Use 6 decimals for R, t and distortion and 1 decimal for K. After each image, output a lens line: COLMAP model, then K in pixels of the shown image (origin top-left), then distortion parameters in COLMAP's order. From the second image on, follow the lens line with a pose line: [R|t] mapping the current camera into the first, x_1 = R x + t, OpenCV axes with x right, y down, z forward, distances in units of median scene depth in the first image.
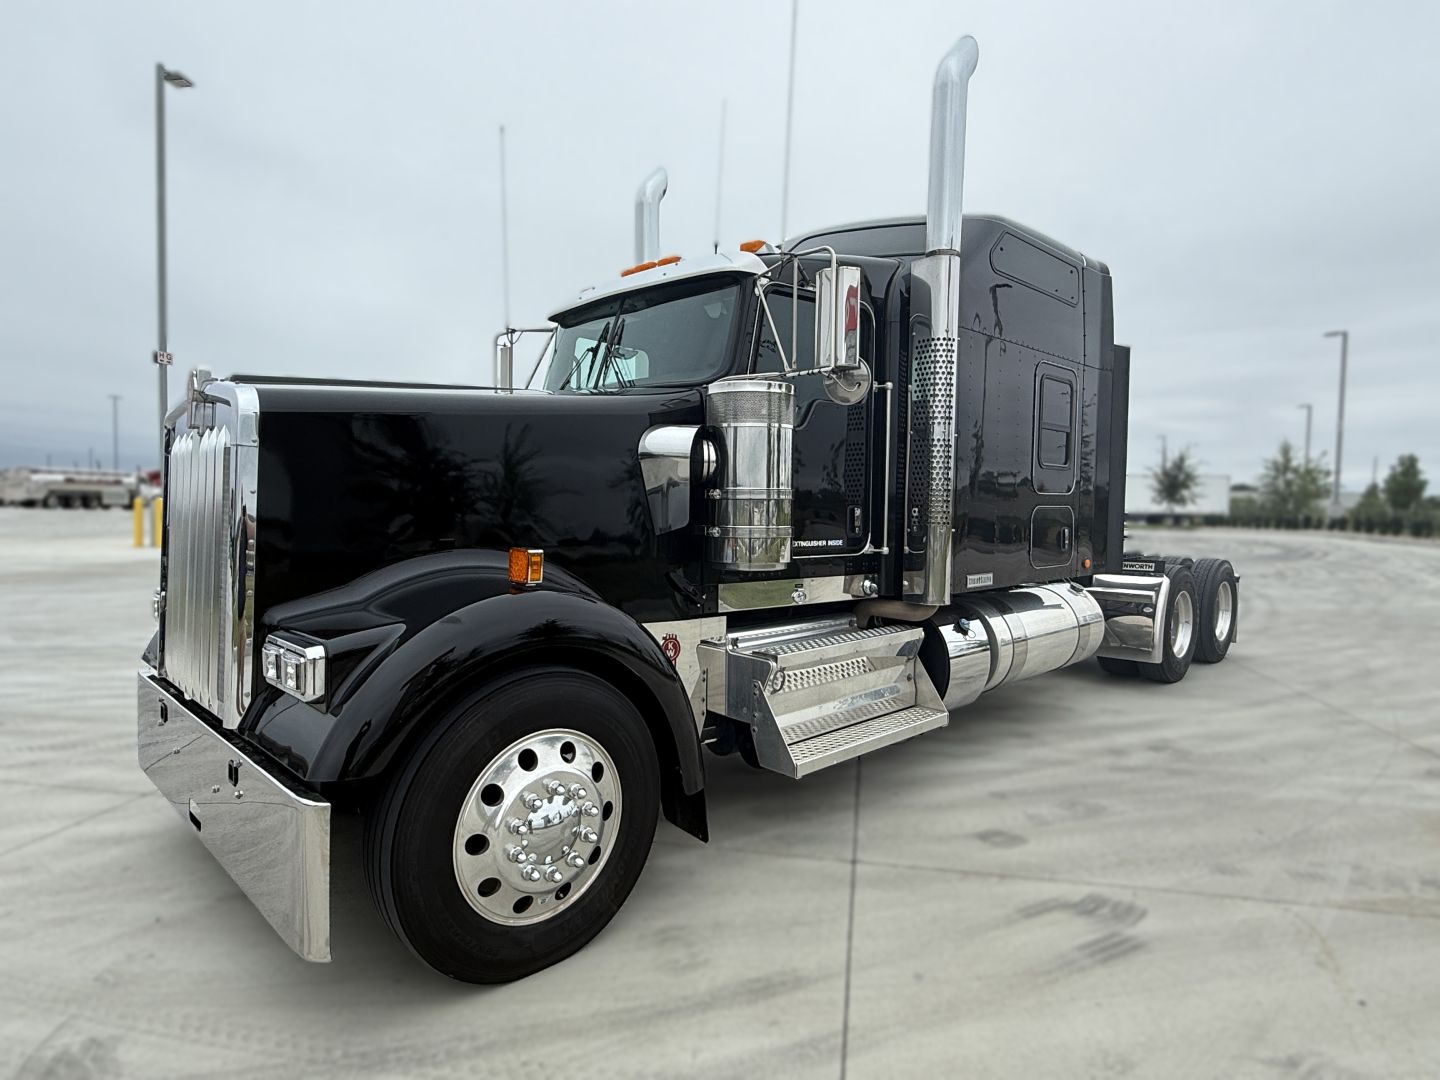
lens RADIAL K [[824.4, 0, 722.5], [0, 824.4, 545.6], [0, 0, 1]] dist [-0.002573, 0.002562]
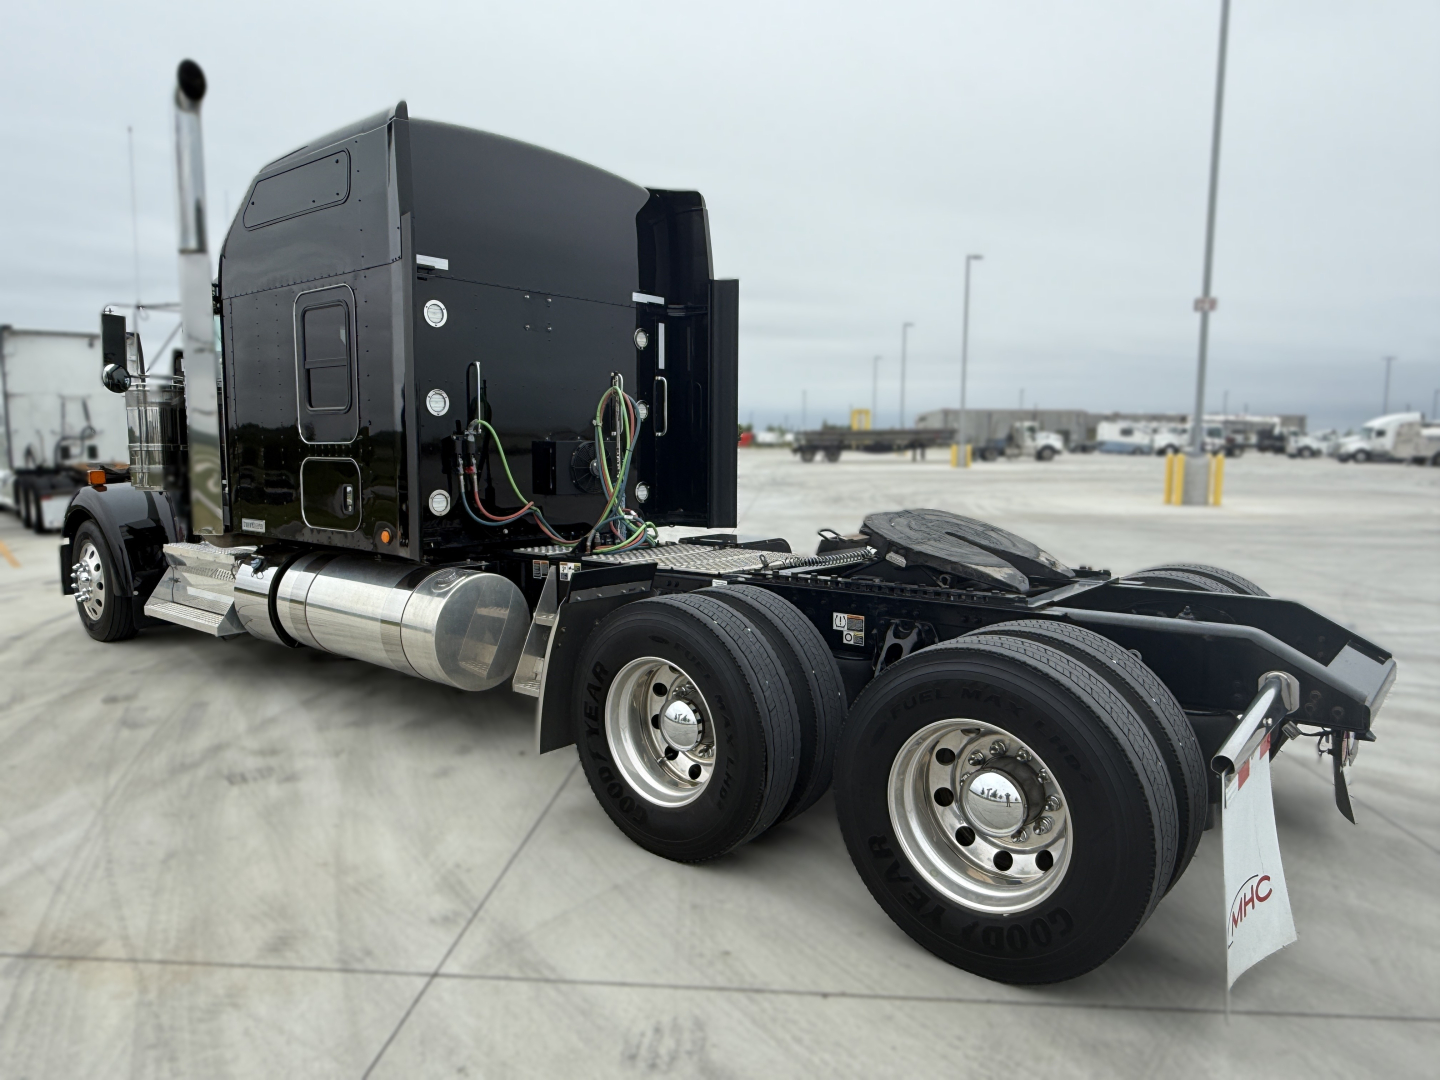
lens RADIAL K [[974.5, 0, 716.1], [0, 974.5, 538.8], [0, 0, 1]] dist [0.001048, 0.002932]
pose [[0.084836, 0.085365, -0.992731, 1.972725], [-0.058386, 0.995037, 0.080574, -0.094500], [0.994683, 0.051126, 0.089400, 1.798701]]
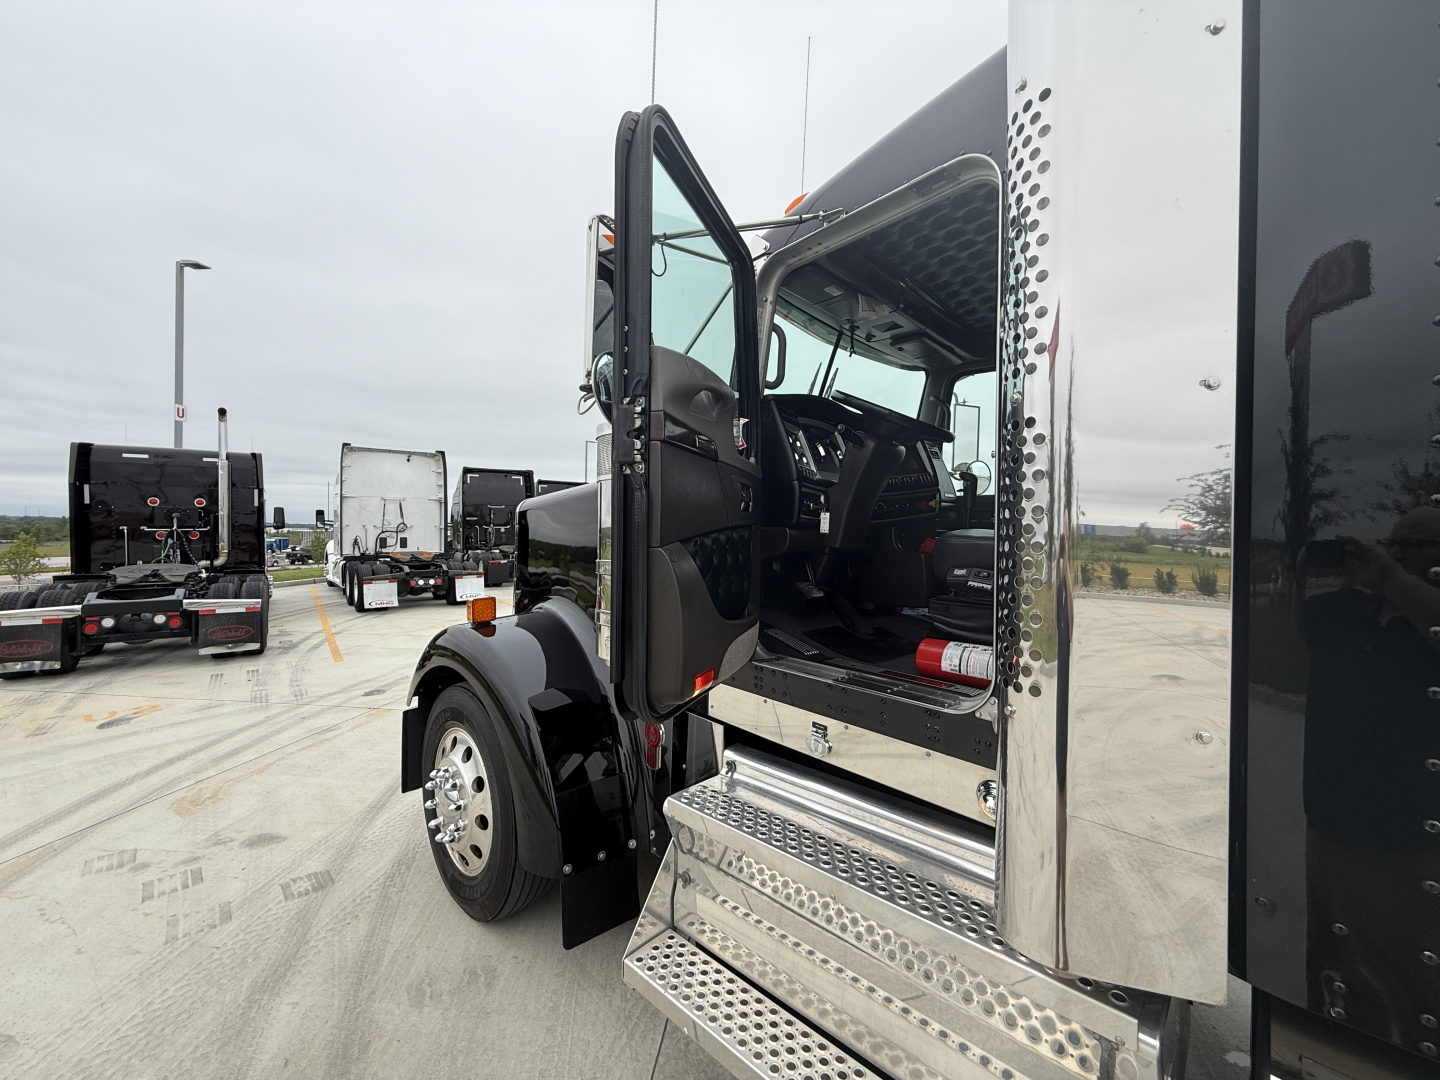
lens RADIAL K [[574.5, 0, 705.0], [0, 574.5, 531.1], [0, 0, 1]] dist [0.000360, -0.000037]
pose [[0.023609, -0.017352, -0.999571, 0.525895], [-0.065716, 0.997660, -0.018871, -0.081119], [0.997559, 0.066134, 0.022413, 0.935056]]
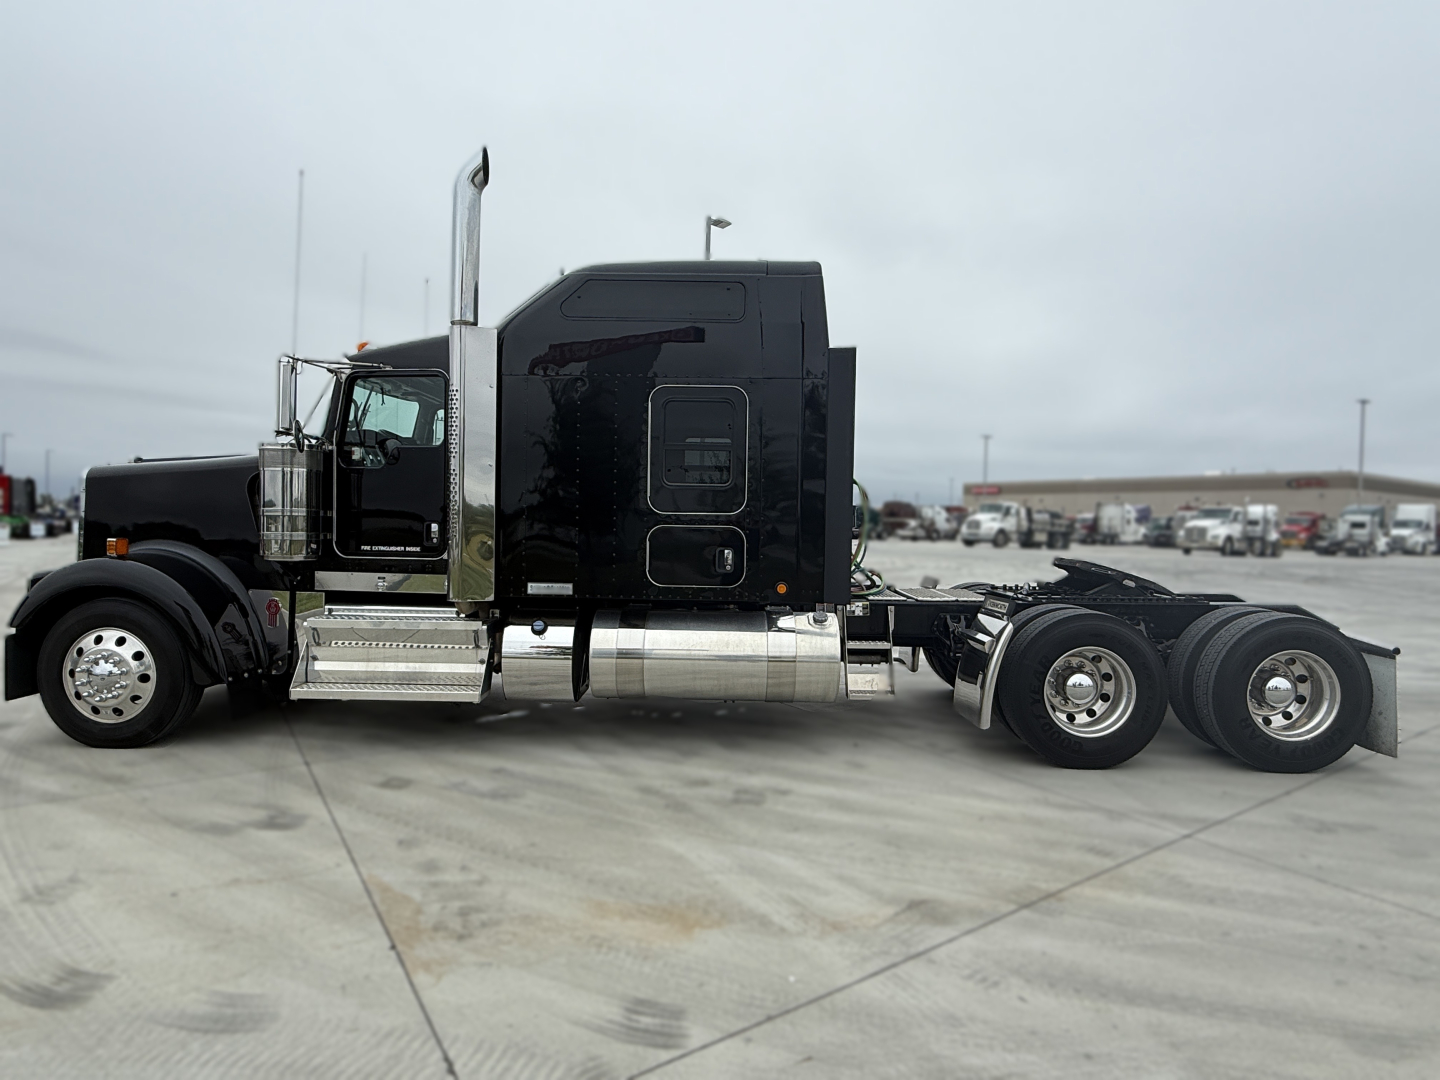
lens RADIAL K [[794.8, 0, 724.4], [0, 794.8, 541.5], [0, 0, 1]] dist [-0.002833, 0.001525]
pose [[0.699478, 0.018558, -0.714413, 1.534803], [-0.048188, 0.998612, -0.021241, -0.013864], [0.713027, 0.049284, 0.699402, 0.480821]]
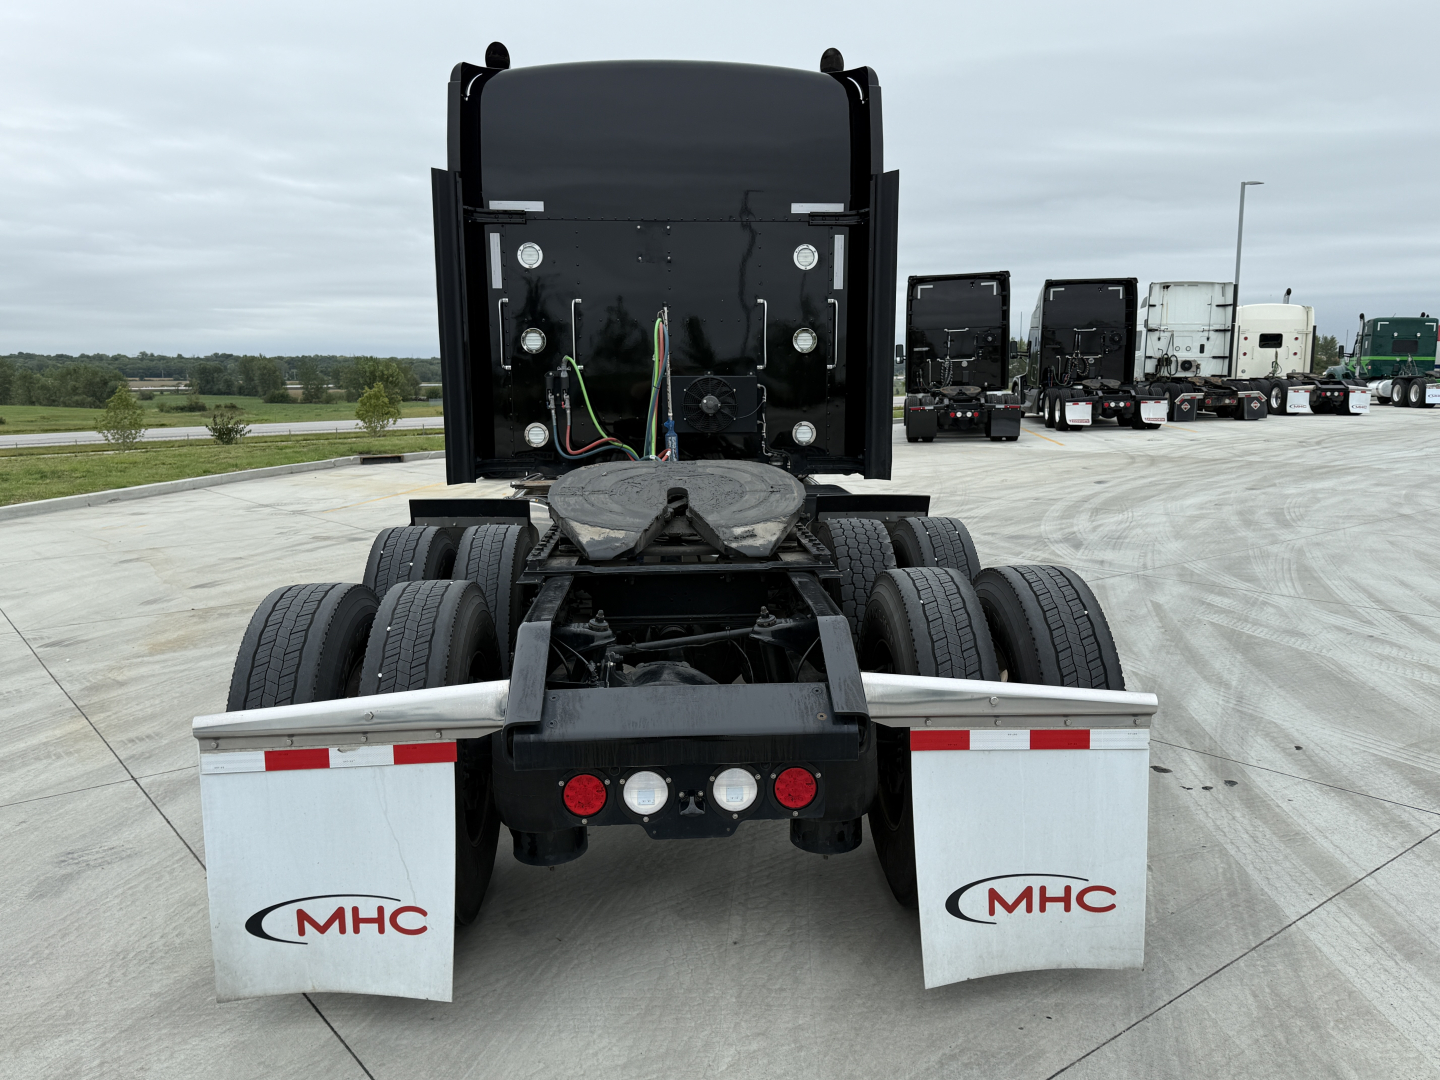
lens RADIAL K [[1141.8, 0, 711.3], [0, 1141.8, 572.9], [0, 0, 1]] dist [0.005146, 0.001617]
pose [[-0.675302, 0.119009, -0.727877, 1.668043], [-0.046173, 0.978138, 0.202765, -0.169912], [0.736095, 0.170536, -0.655043, 2.881309]]
